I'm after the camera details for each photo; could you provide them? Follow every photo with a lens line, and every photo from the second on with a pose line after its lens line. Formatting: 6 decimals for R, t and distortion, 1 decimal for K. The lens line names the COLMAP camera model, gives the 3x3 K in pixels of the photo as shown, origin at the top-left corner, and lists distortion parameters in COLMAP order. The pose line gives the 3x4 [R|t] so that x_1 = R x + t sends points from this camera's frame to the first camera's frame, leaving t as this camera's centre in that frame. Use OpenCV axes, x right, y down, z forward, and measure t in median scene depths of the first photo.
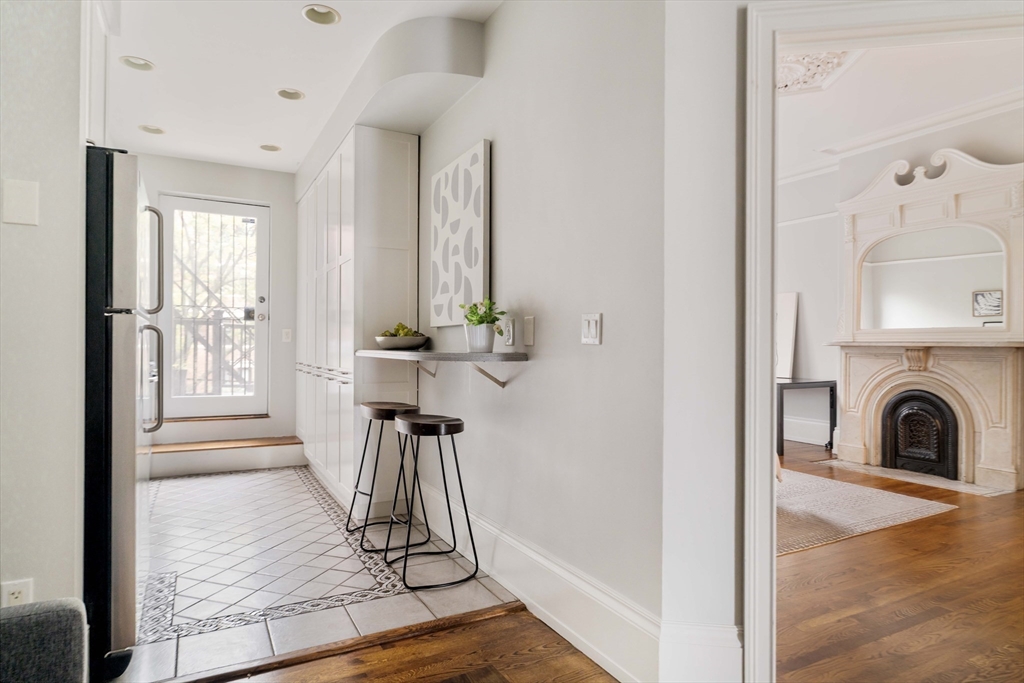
lens RADIAL K [[592.9, 0, 514.4], [0, 592.9, 342.3], [0, 0, 1]] dist [-0.000445, 0.001478]
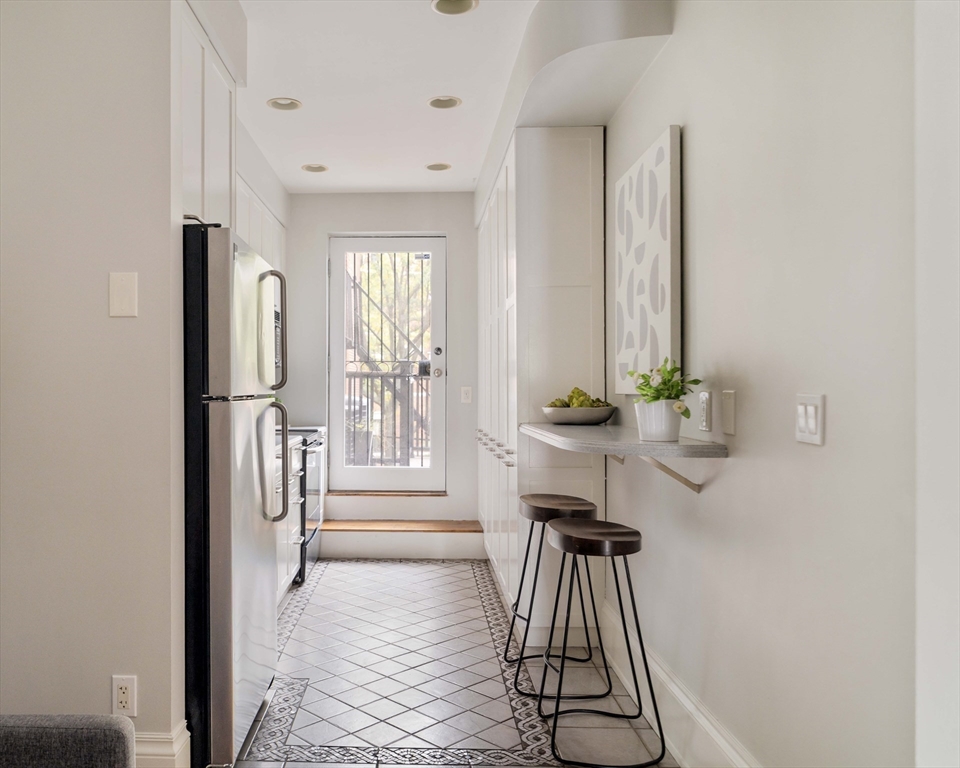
lens RADIAL K [[787.2, 0, 386.7], [0, 787.2, 388.2], [0, 0, 1]] dist [-0.002381, 0.006520]
pose [[0.862564, -0.008230, -0.505882, 0.107933], [0.010156, 0.999948, 0.001050, -0.039183], [0.505847, -0.006044, 0.862602, 0.044540]]
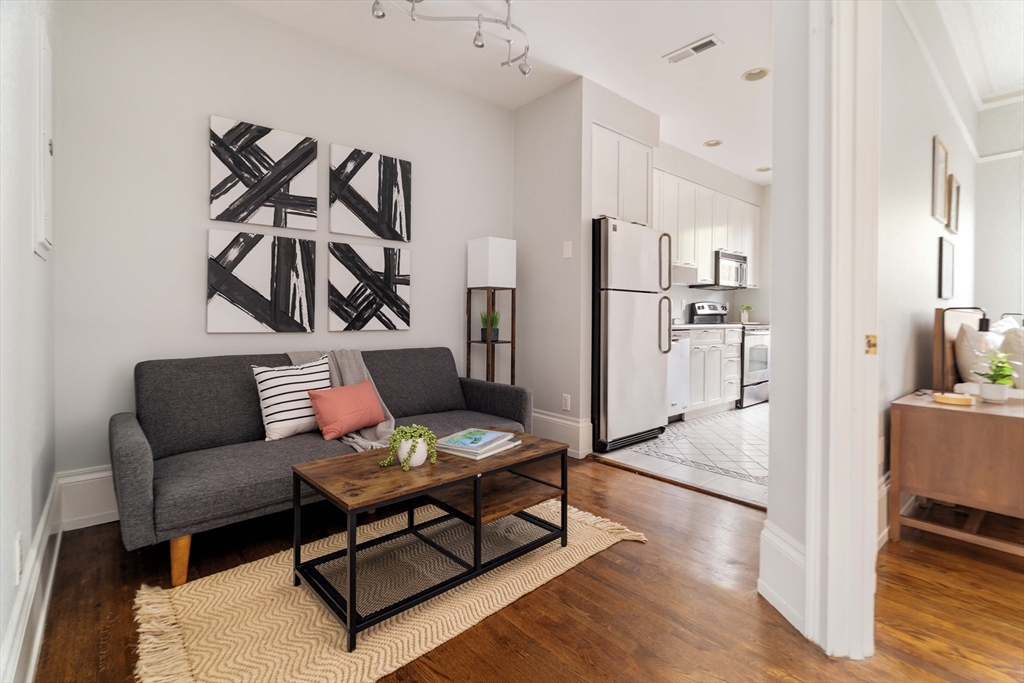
lens RADIAL K [[471.8, 0, 520.3], [0, 471.8, 318.1], [0, 0, 1]] dist [0.005143, -0.000029]
pose [[0.230015, -0.004658, -0.973176, 0.581032], [-0.001818, 0.999985, -0.005216, 0.038380], [0.973185, 0.002969, 0.230003, 0.164990]]
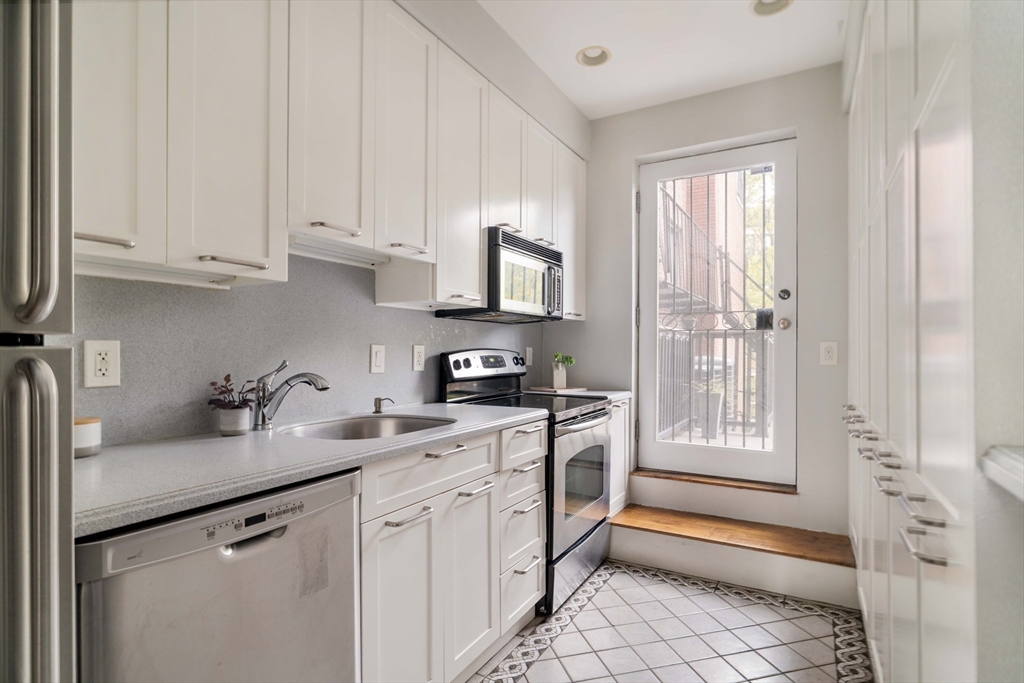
lens RADIAL K [[515.5, 0, 514.0], [0, 515.5, 351.7], [0, 0, 1]] dist [-0.002636, -0.000851]
pose [[0.532236, -0.008745, -0.846551, -0.223164], [0.008934, 0.999949, -0.004713, -0.023786], [0.846549, -0.005054, 0.532287, 0.842788]]
